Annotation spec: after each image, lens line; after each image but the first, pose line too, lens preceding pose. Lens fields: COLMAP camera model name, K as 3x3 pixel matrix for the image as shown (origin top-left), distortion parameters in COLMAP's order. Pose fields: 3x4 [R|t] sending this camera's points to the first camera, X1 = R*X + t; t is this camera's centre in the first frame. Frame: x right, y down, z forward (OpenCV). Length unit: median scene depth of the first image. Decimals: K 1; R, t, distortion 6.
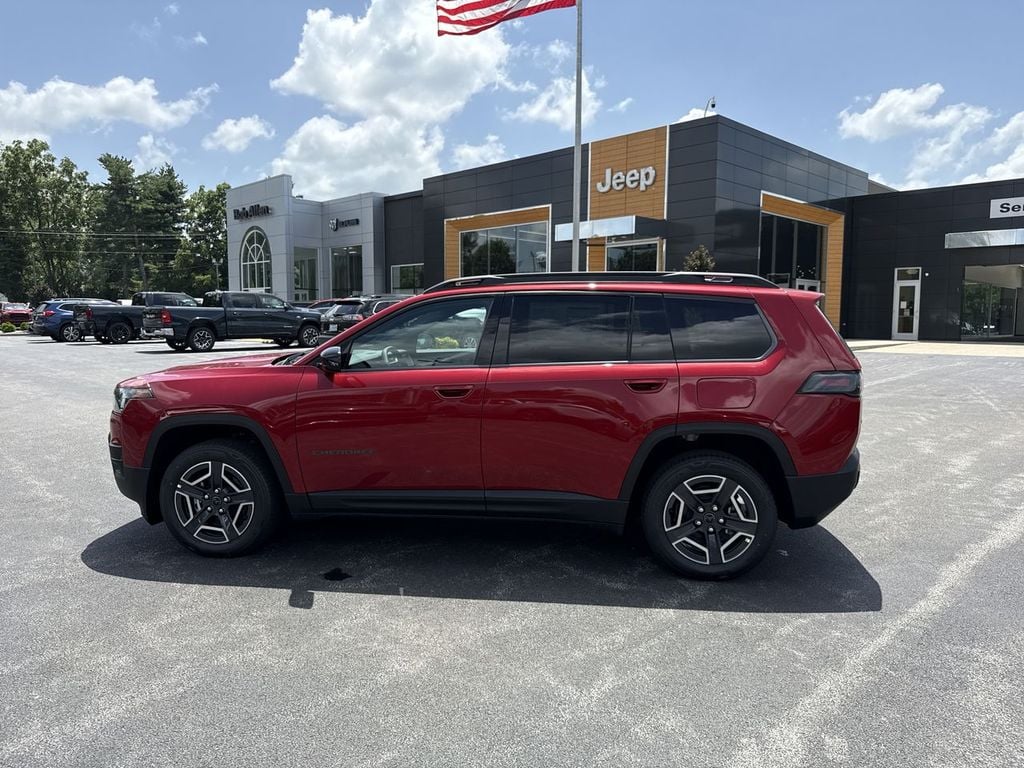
lens RADIAL K [[752.0, 0, 512.0], [0, 752.0, 384.0], [0, 0, 1]] dist [0.041394, -0.091318]
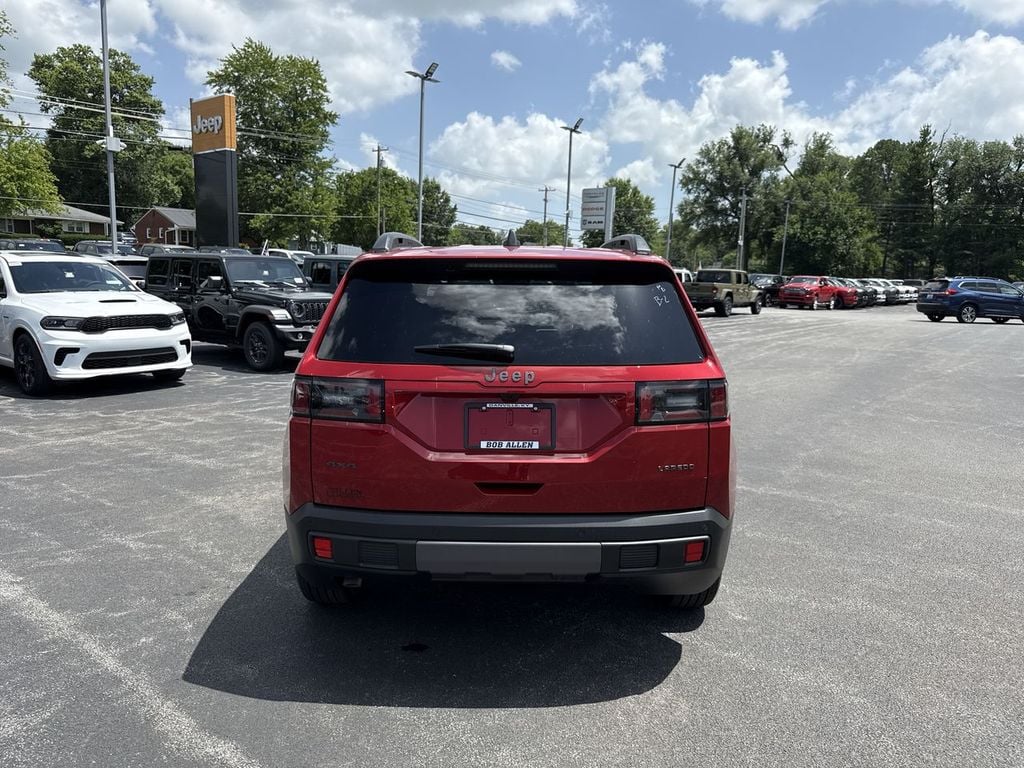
lens RADIAL K [[736.3, 0, 512.0], [0, 736.3, 384.0], [0, 0, 1]] dist [0.041842, -0.053984]
pose [[0.088285, 0.143287, -0.985736, 0.117175], [-0.116059, 0.984339, 0.132689, -0.012949], [0.989311, 0.102689, 0.103532, 0.117622]]
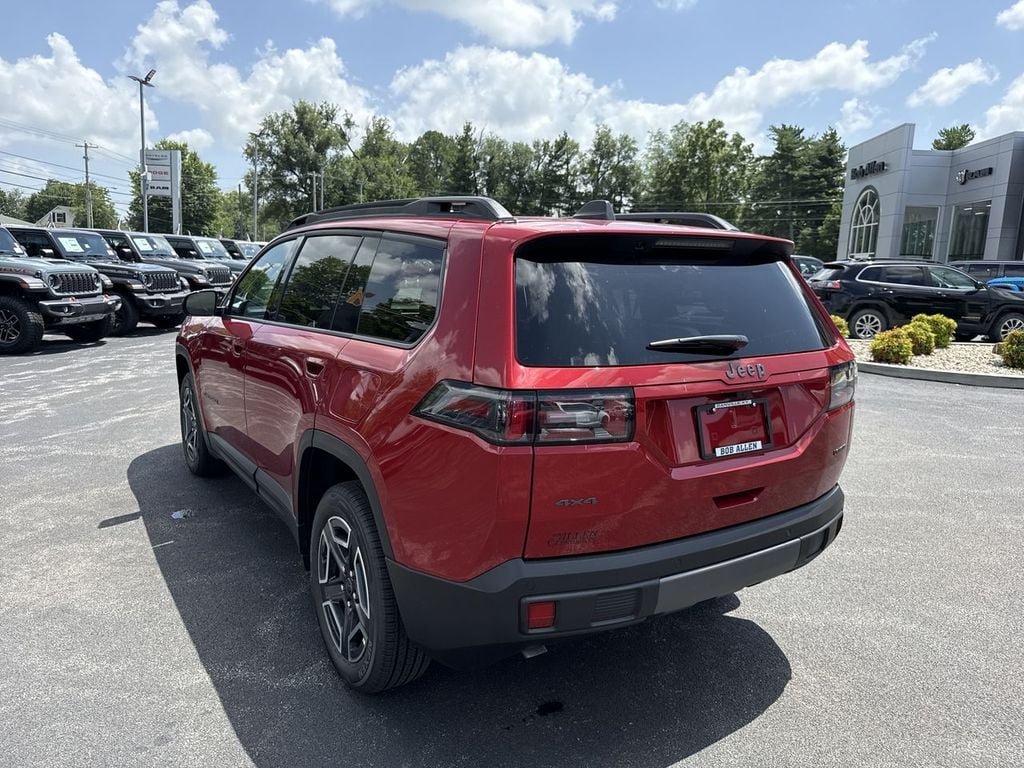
lens RADIAL K [[736.3, 0, 512.0], [0, 736.3, 384.0], [0, 0, 1]] dist [0.041842, -0.053984]
pose [[0.621059, 0.143144, -0.770581, 0.086269], [-0.108286, 0.989423, 0.096522, -0.007573], [0.776247, 0.023498, 0.629990, 0.074338]]
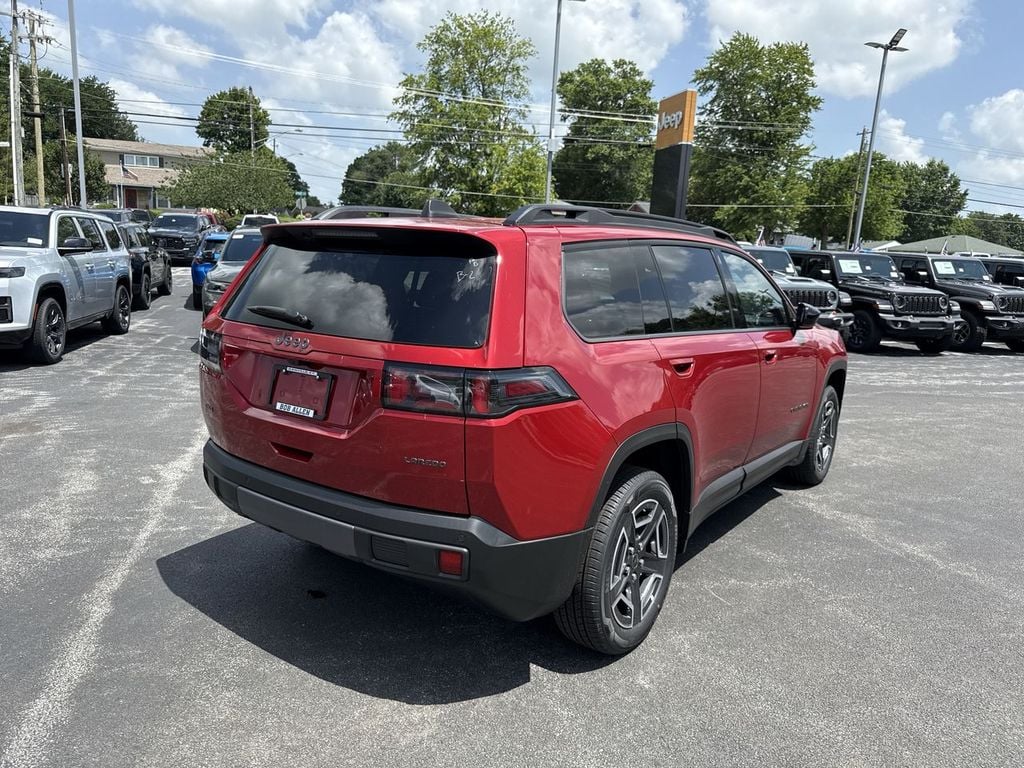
lens RADIAL K [[734.5, 0, 512.0], [0, 734.5, 384.0], [0, 0, 1]] dist [0.030622, -0.050614]
pose [[-0.510468, 0.125604, -0.850674, 0.099648], [-0.132646, 0.965931, 0.222219, -0.018509], [0.849604, 0.226275, -0.476416, 0.172561]]
